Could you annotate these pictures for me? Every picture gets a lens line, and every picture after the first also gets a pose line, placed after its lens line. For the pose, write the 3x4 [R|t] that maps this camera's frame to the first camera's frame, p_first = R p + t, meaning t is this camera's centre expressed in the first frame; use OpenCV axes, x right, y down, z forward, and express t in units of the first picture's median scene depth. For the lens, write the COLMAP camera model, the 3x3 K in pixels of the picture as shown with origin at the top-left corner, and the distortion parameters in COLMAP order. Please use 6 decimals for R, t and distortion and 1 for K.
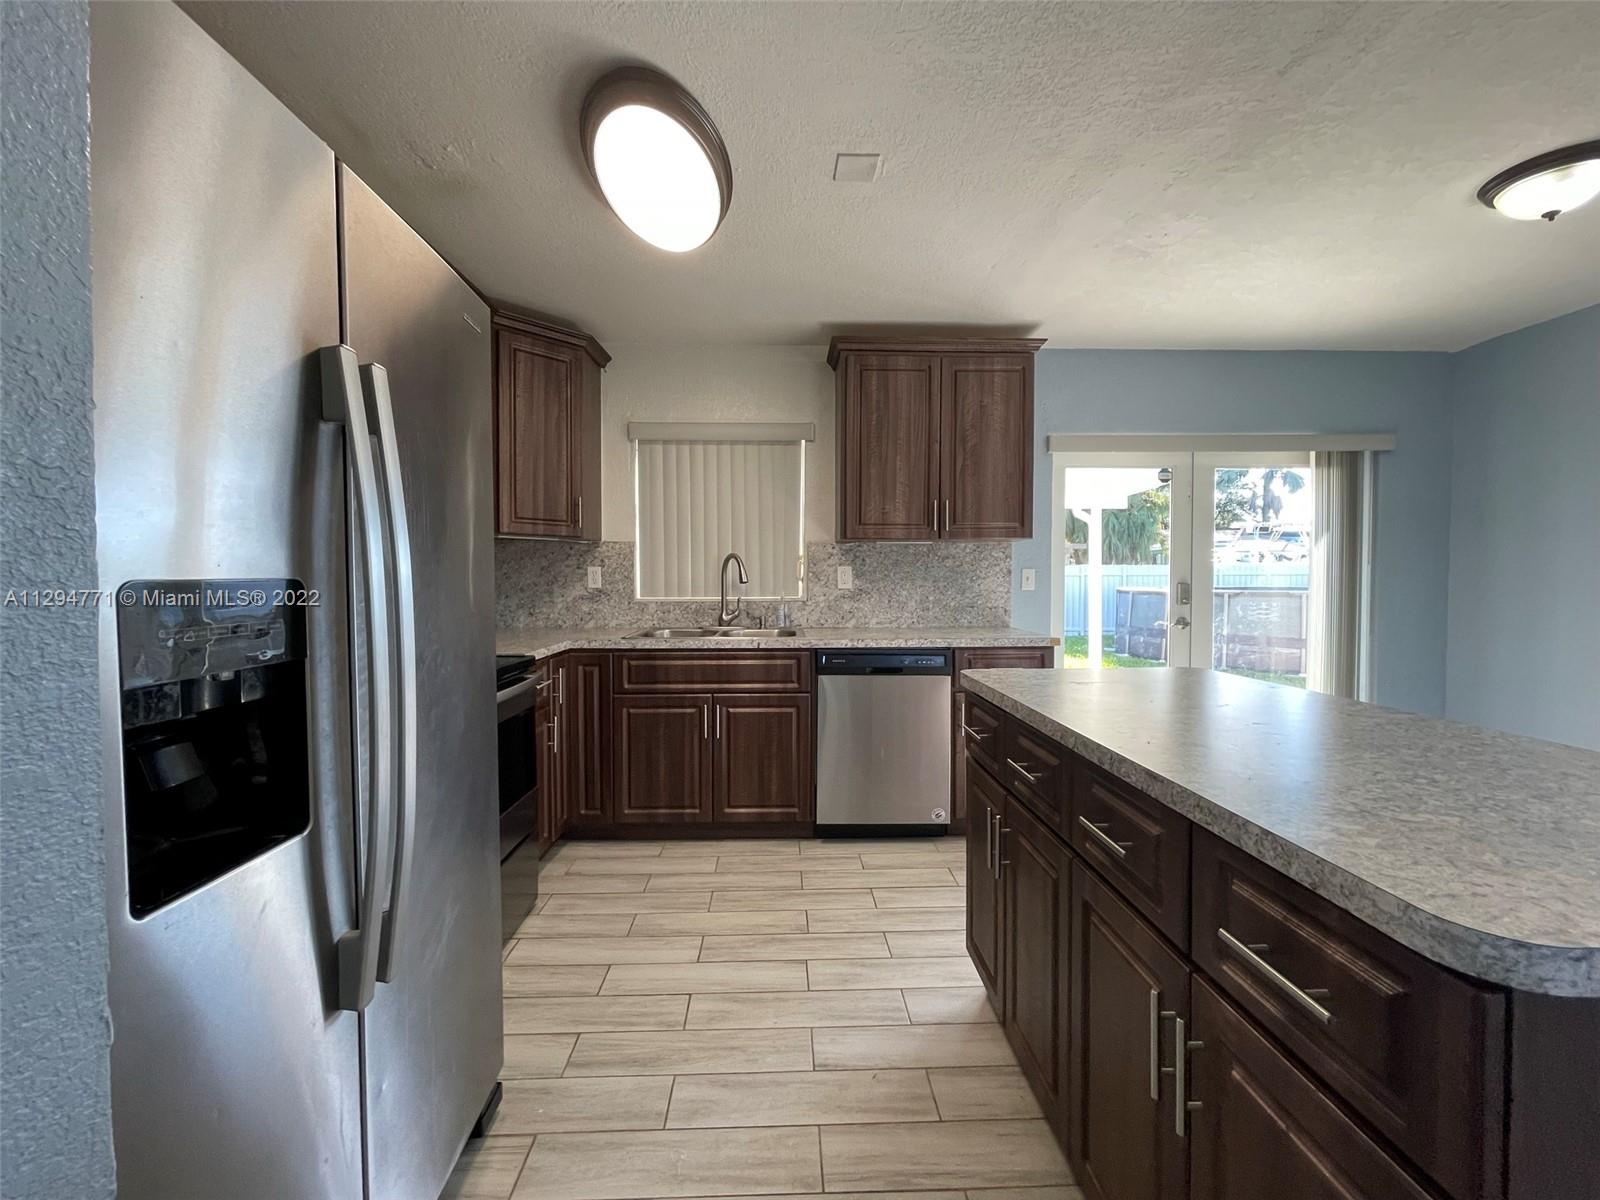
lens RADIAL K [[646.7, 0, 800.4], [0, 646.7, 590.6], [0, 0, 1]] dist [-0.004609, 0.001196]
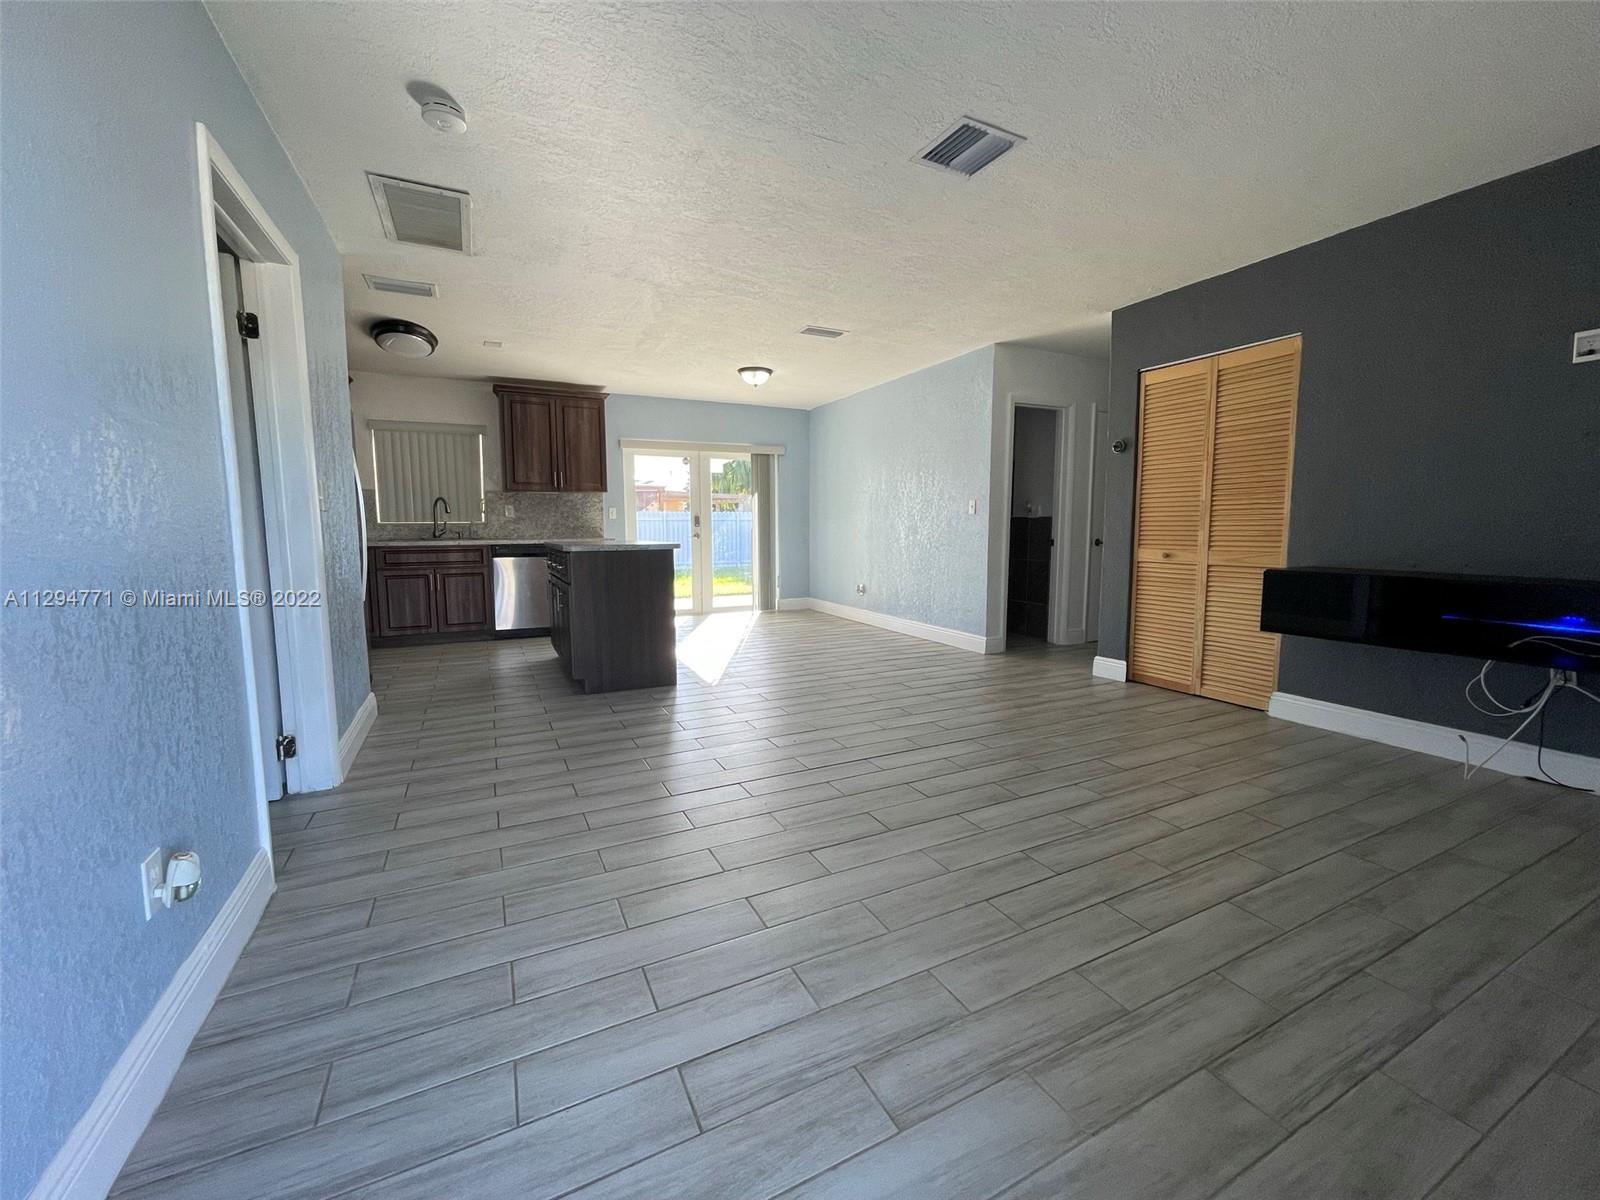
lens RADIAL K [[646.7, 0, 801.6], [0, 646.7, 595.8], [0, 0, 1]] dist [-0.004609, 0.001196]
pose [[0.907572, -0.046949, 0.417264, 0.044936], [0.011176, 0.996078, 0.087768, 0.068934], [-0.419748, -0.074992, 0.904537, -1.053384]]
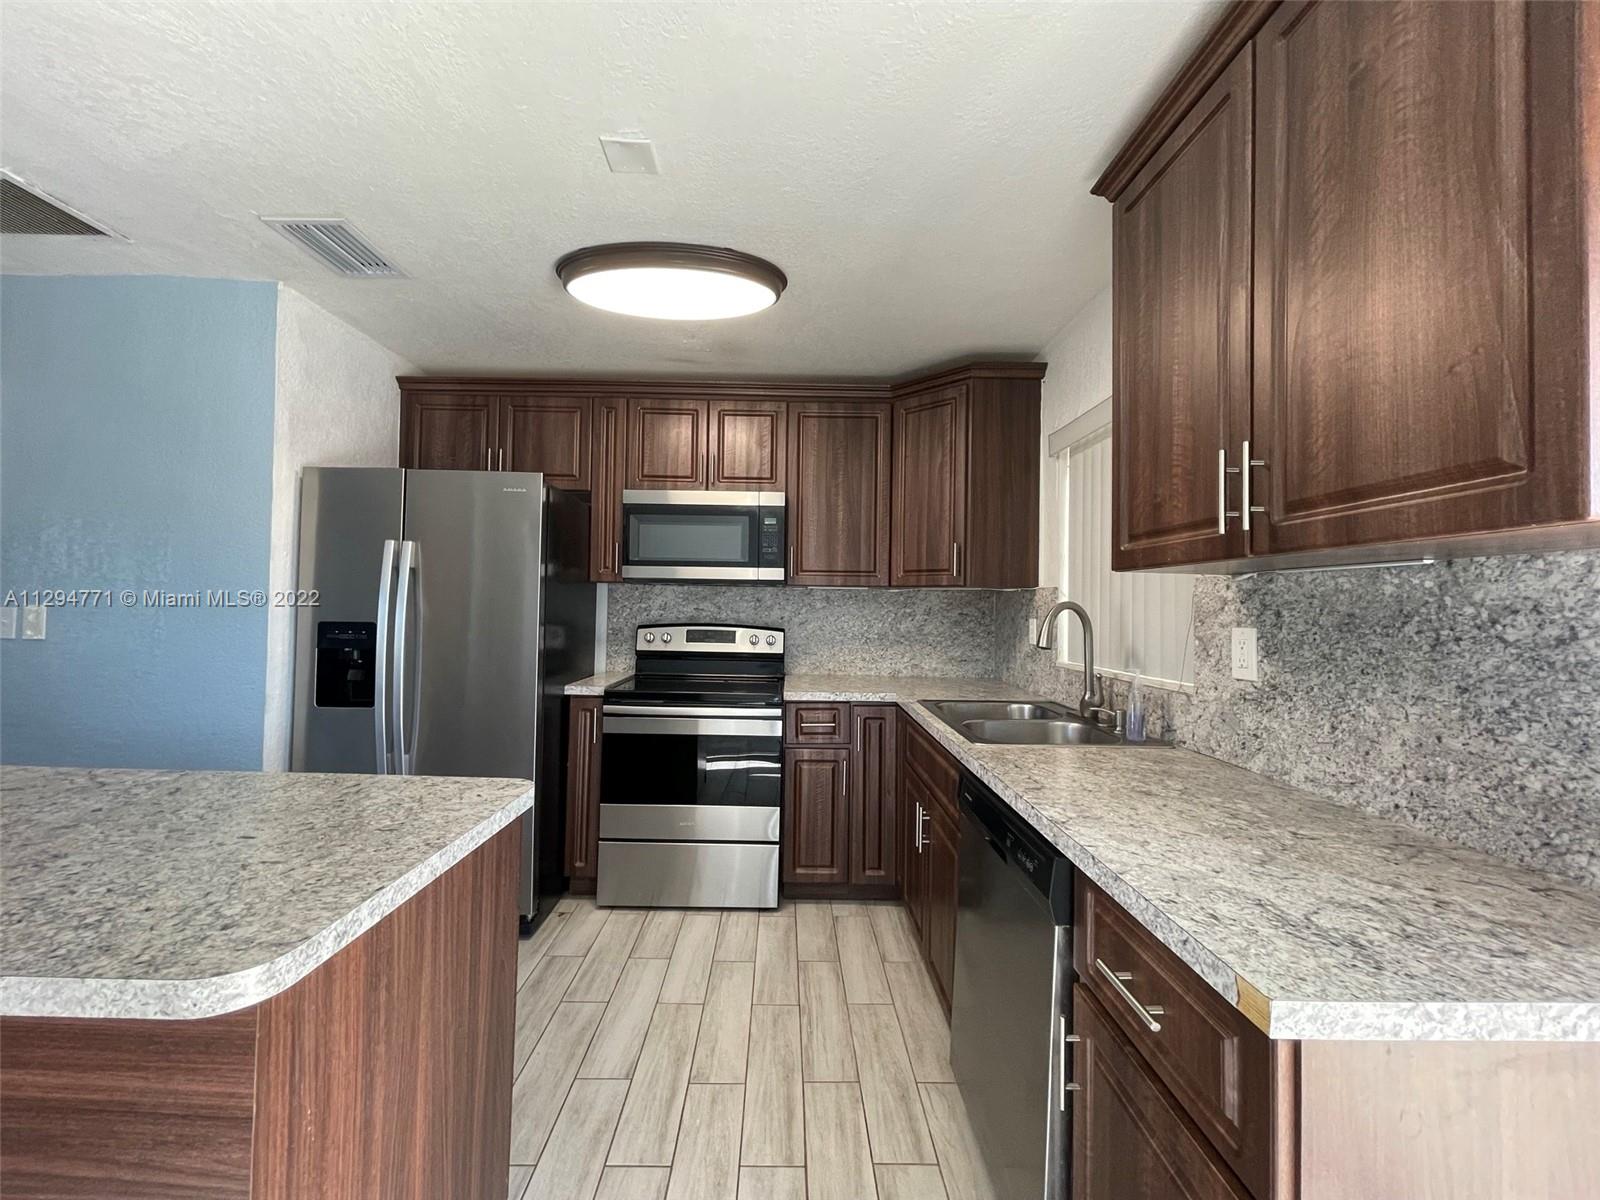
lens RADIAL K [[646.7, 0, 796.0], [0, 646.7, 592.3], [0, 0, 1]] dist [-0.004609, 0.001196]
pose [[-0.013277, -0.021706, -0.999676, 0.515602], [-0.040339, 0.998962, -0.021155, -0.040605], [0.999098, 0.040045, -0.014139, 0.705642]]
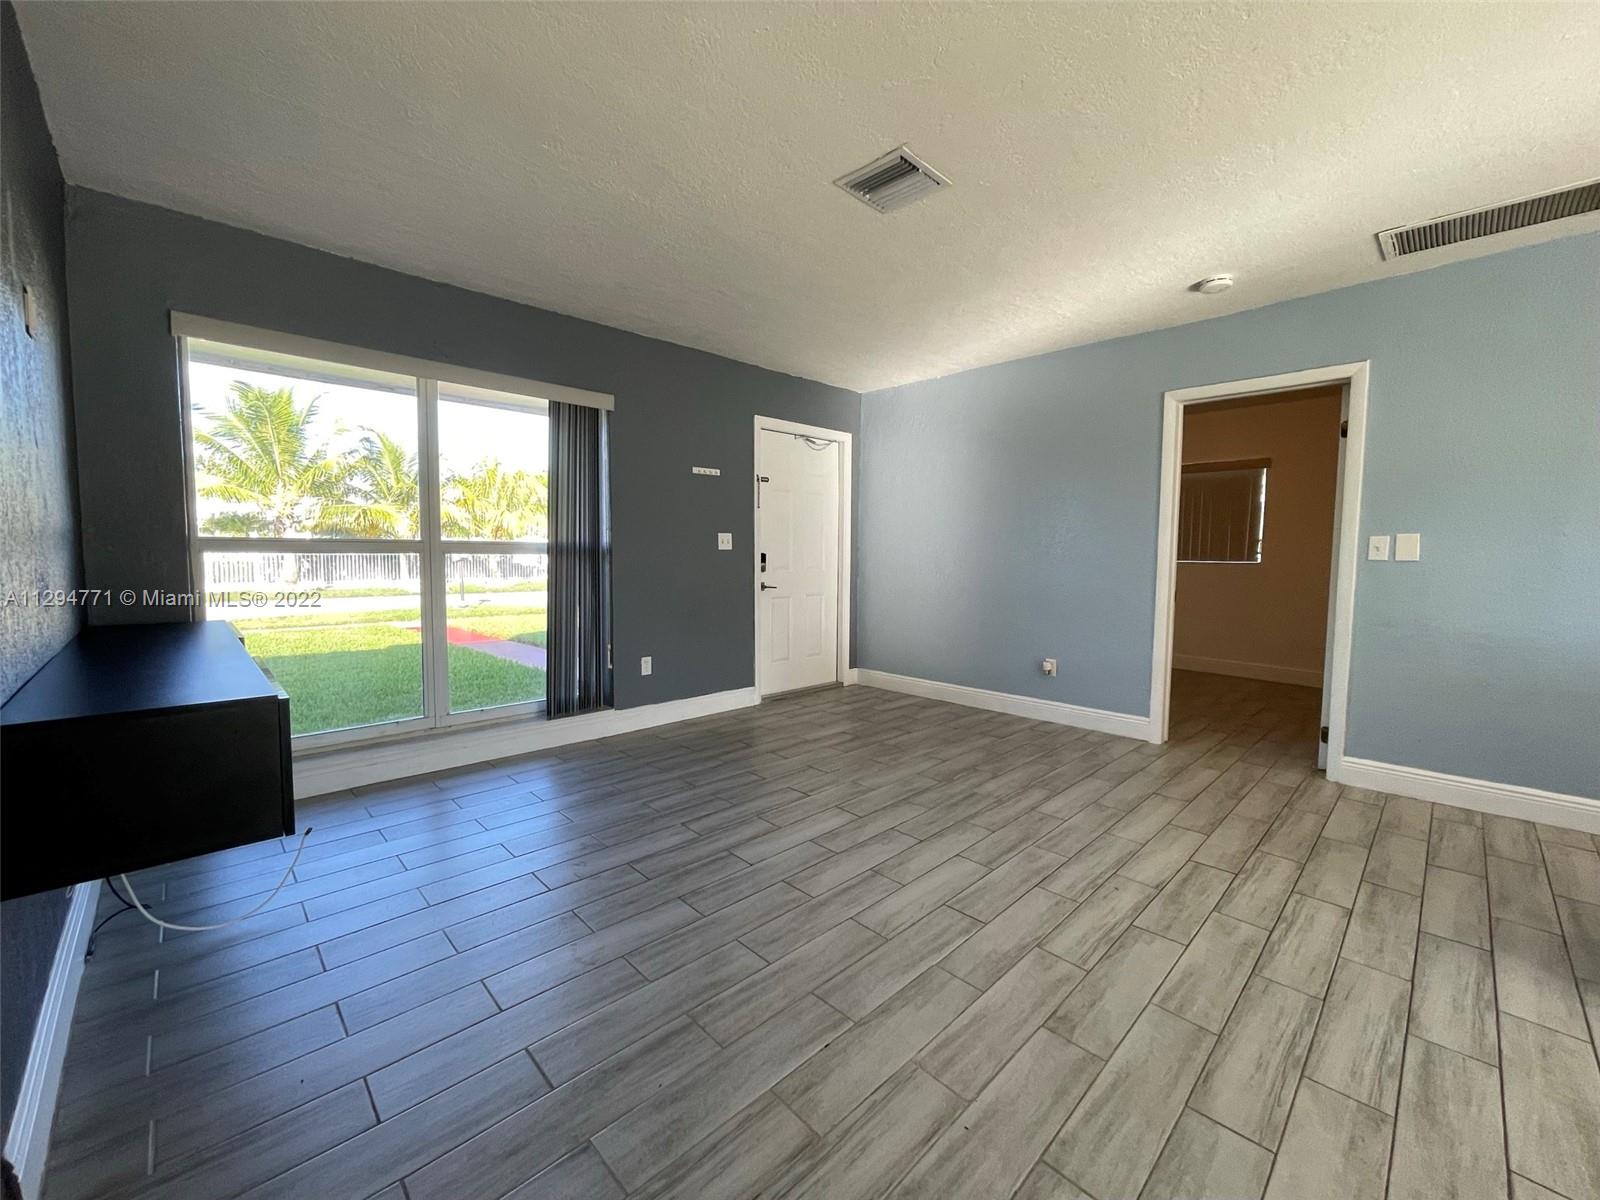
lens RADIAL K [[646.7, 0, 800.9], [0, 646.7, 592.0], [0, 0, 1]] dist [-0.004609, 0.001196]
pose [[-0.734450, 0.035518, -0.677733, 1.052795], [-0.027516, 0.996250, 0.082028, 0.019492], [0.678105, 0.078894, -0.730718, -0.013966]]
